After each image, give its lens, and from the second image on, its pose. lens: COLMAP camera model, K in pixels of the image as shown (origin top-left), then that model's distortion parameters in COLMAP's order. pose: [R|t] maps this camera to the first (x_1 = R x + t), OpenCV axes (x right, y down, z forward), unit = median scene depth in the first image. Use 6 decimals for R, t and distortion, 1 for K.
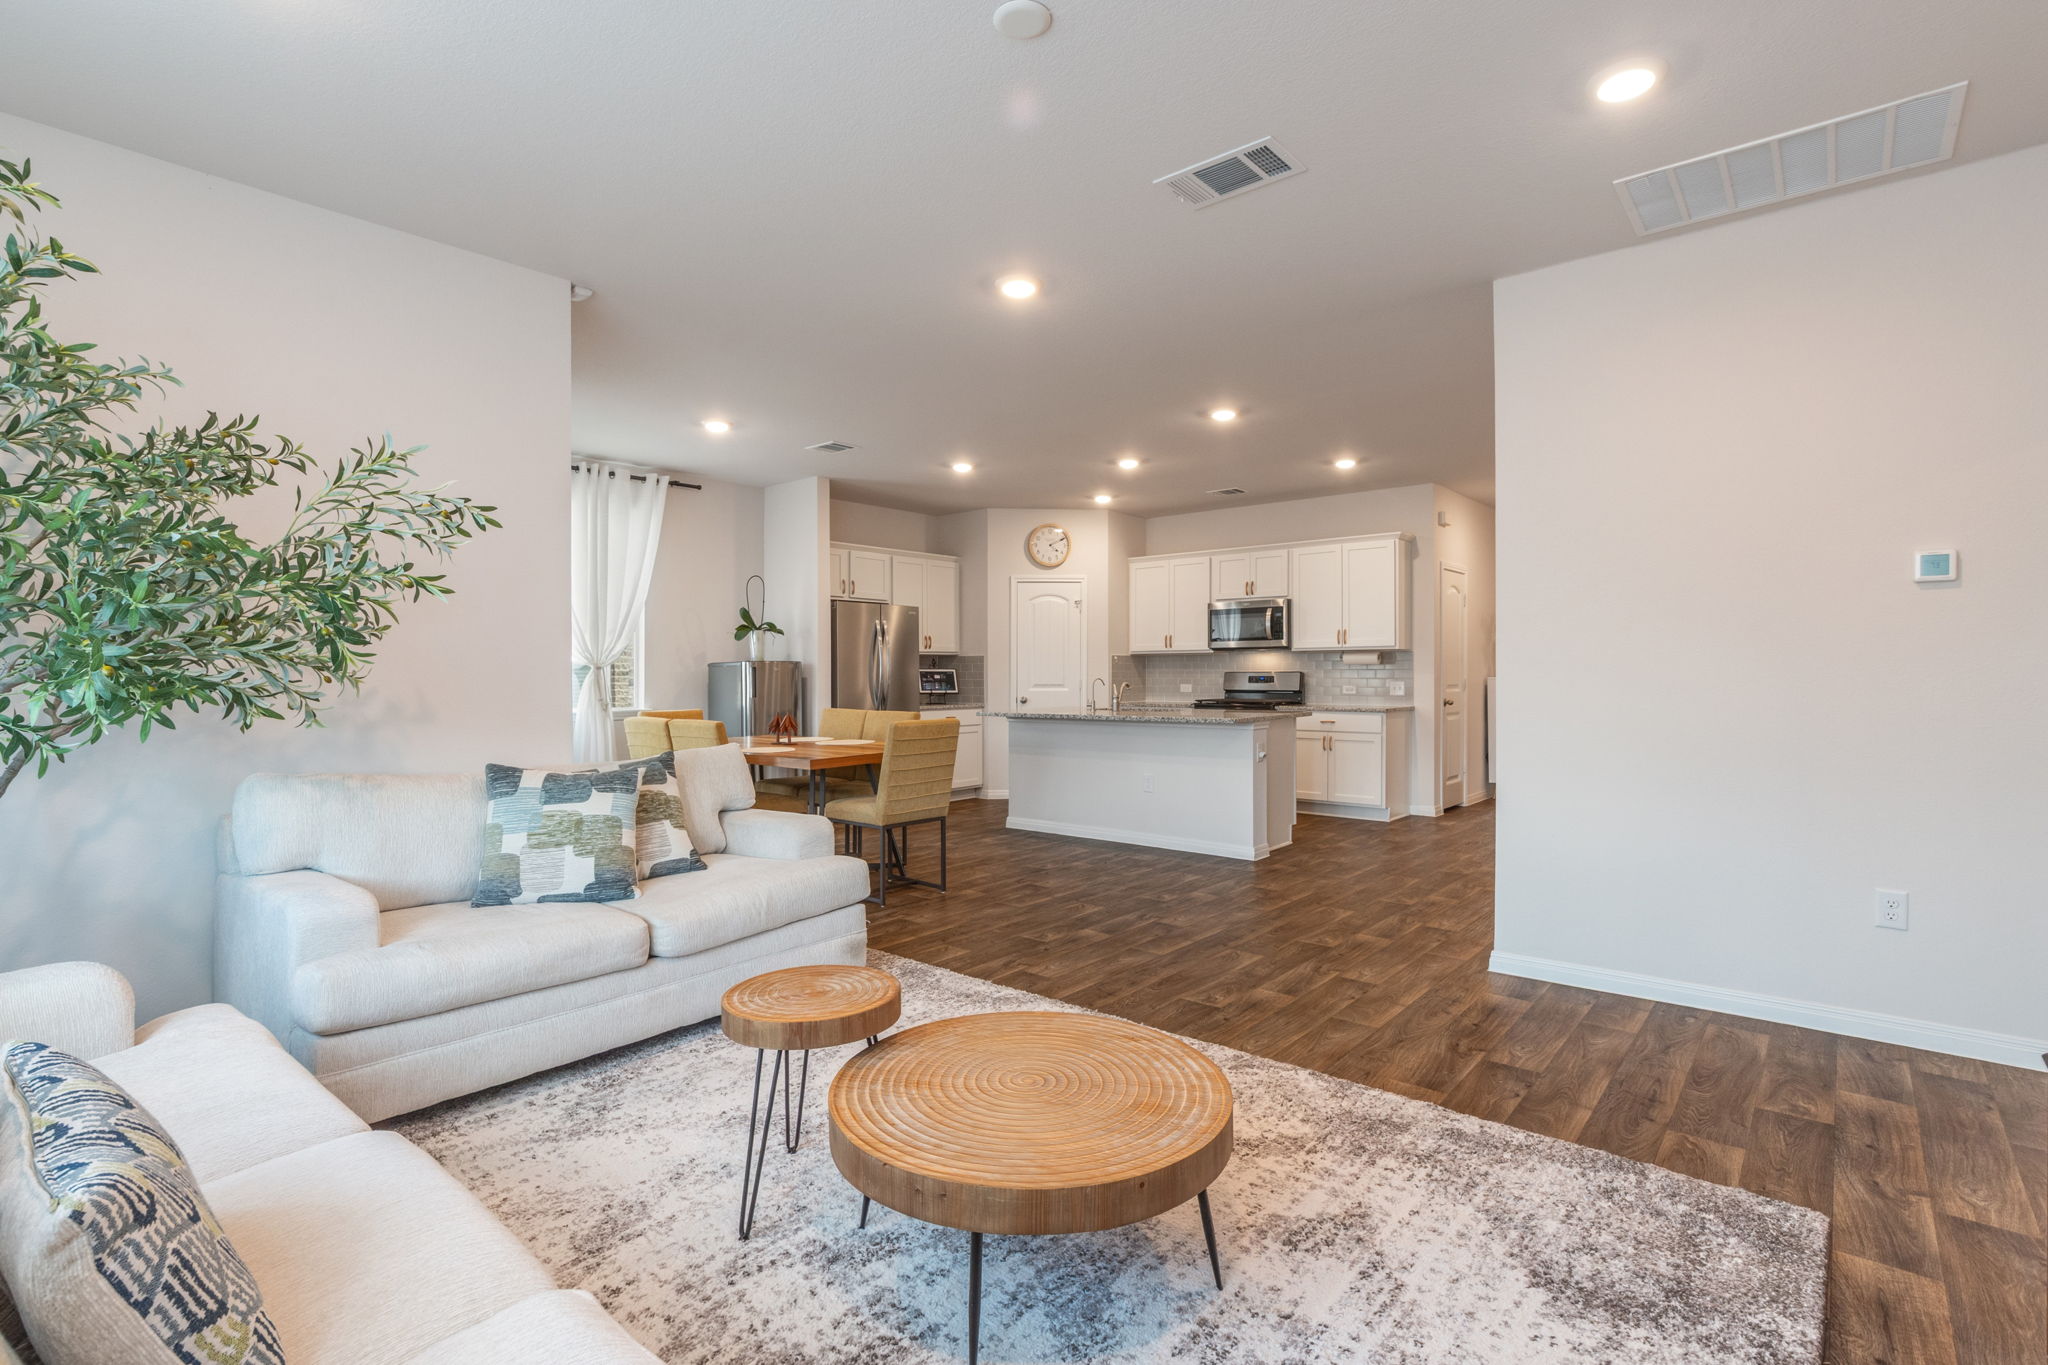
lens RADIAL K [[962.9, 0, 1015.7], [0, 962.9, 683.5], [0, 0, 1]] dist [-0.003195, 0.000733]
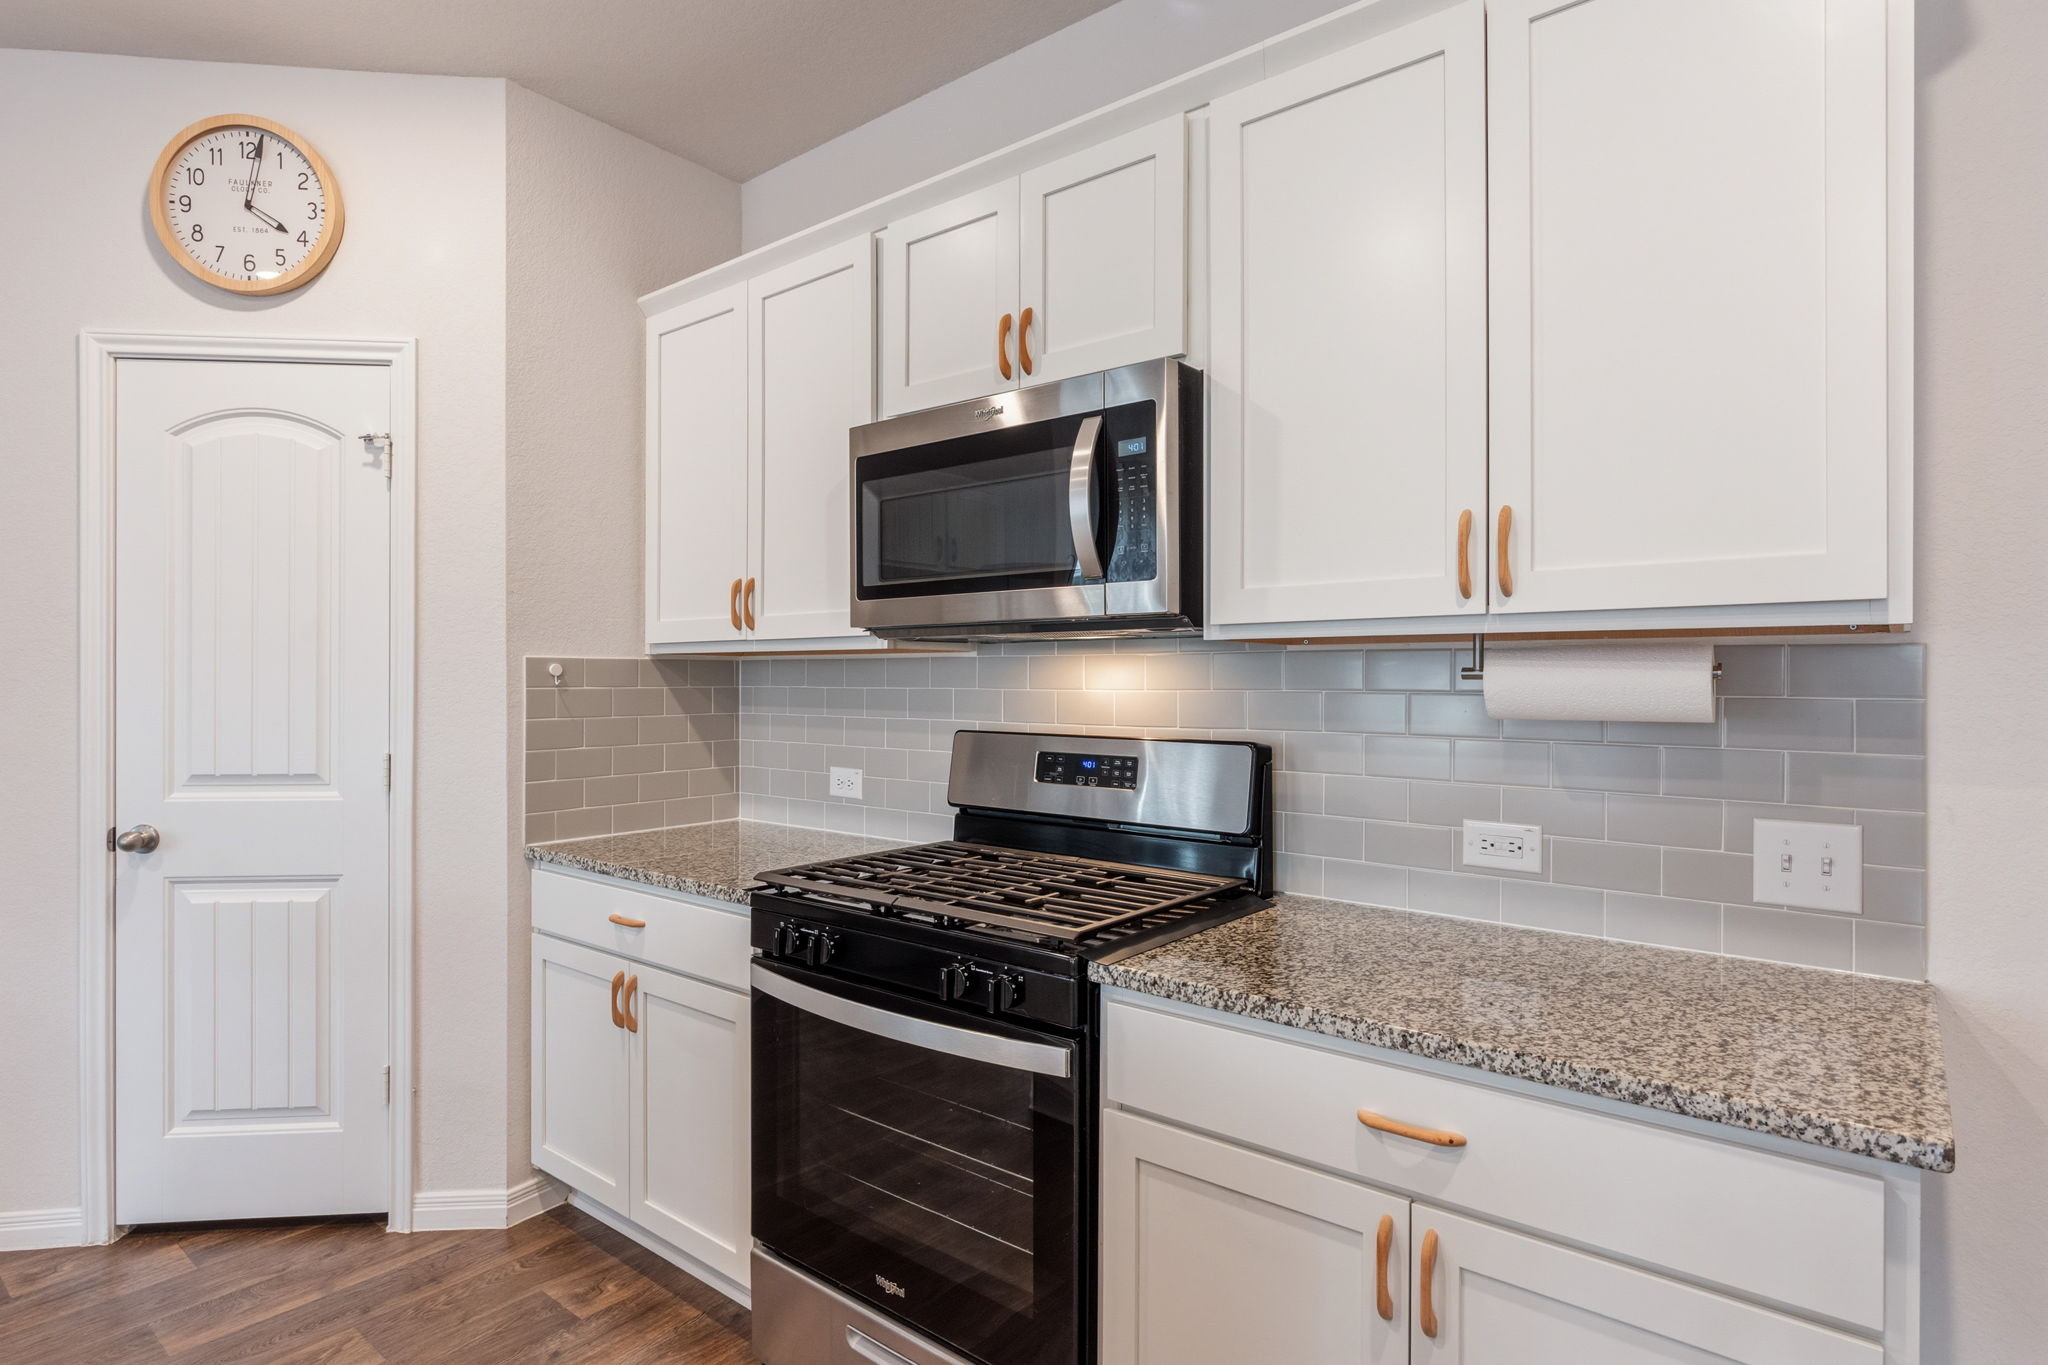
lens RADIAL K [[1085.9, 0, 1028.4], [0, 1085.9, 681.0], [0, 0, 1]] dist [-0.014801, -0.000373]
pose [[0.999395, 0.004617, 0.034485, 0.238715], [-0.004340, 0.999958, -0.008111, -0.023302], [-0.034521, 0.007956, 0.999372, 0.767644]]
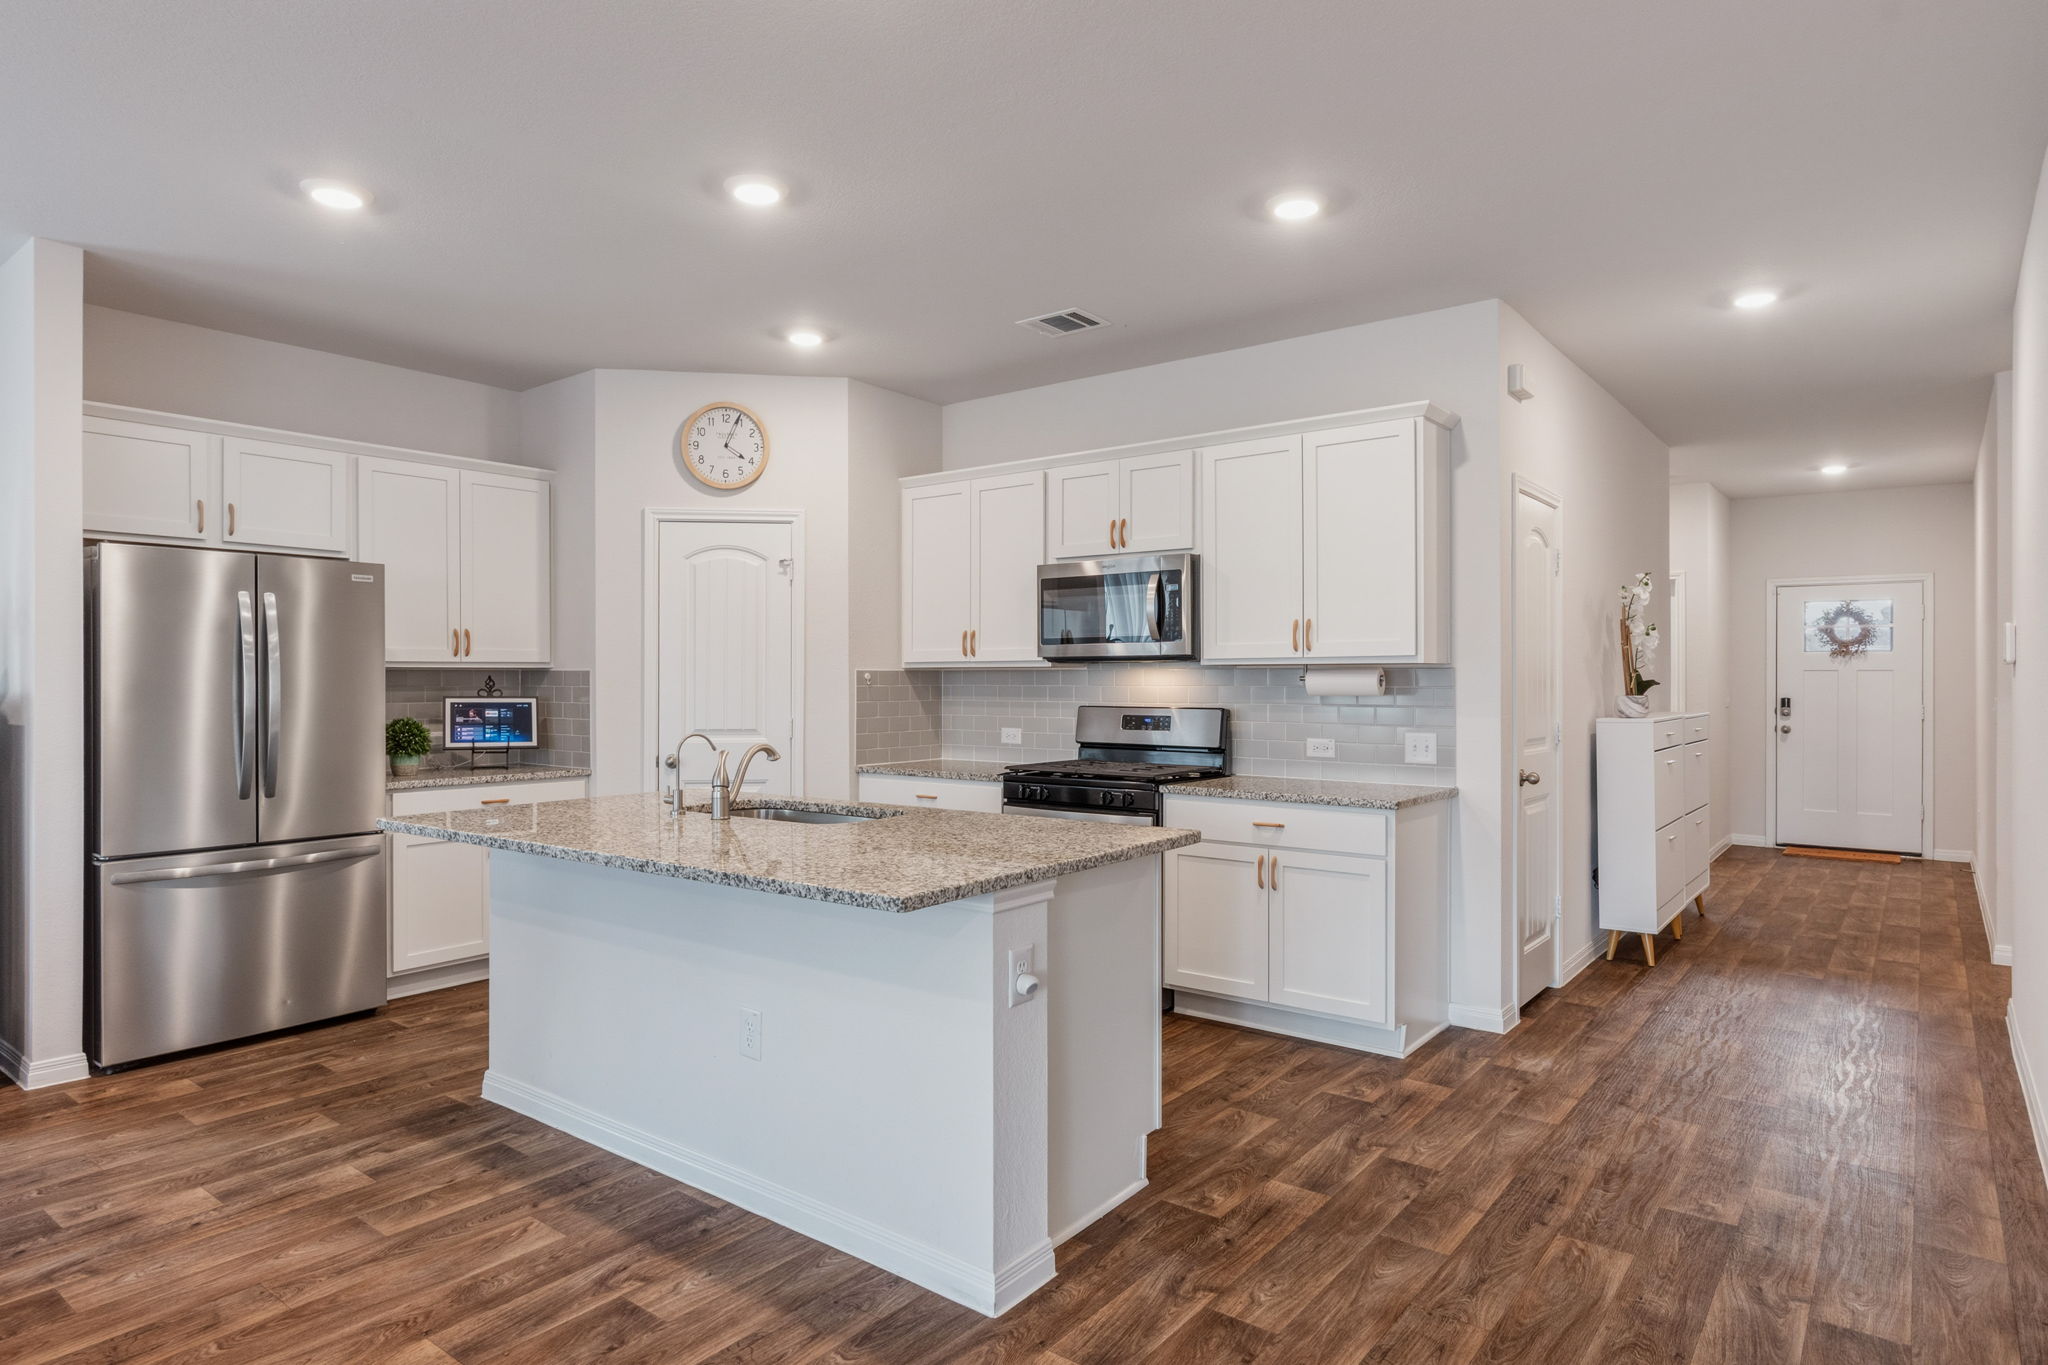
lens RADIAL K [[1197.2, 0, 1020.6], [0, 1197.2, 678.8], [0, 0, 1]] dist [0.001108, -0.000581]
pose [[0.998653, 0.003573, 0.051771, 0.164119], [-0.002983, 0.999930, -0.011471, -0.019665], [-0.051808, 0.011301, 0.998593, 0.409078]]
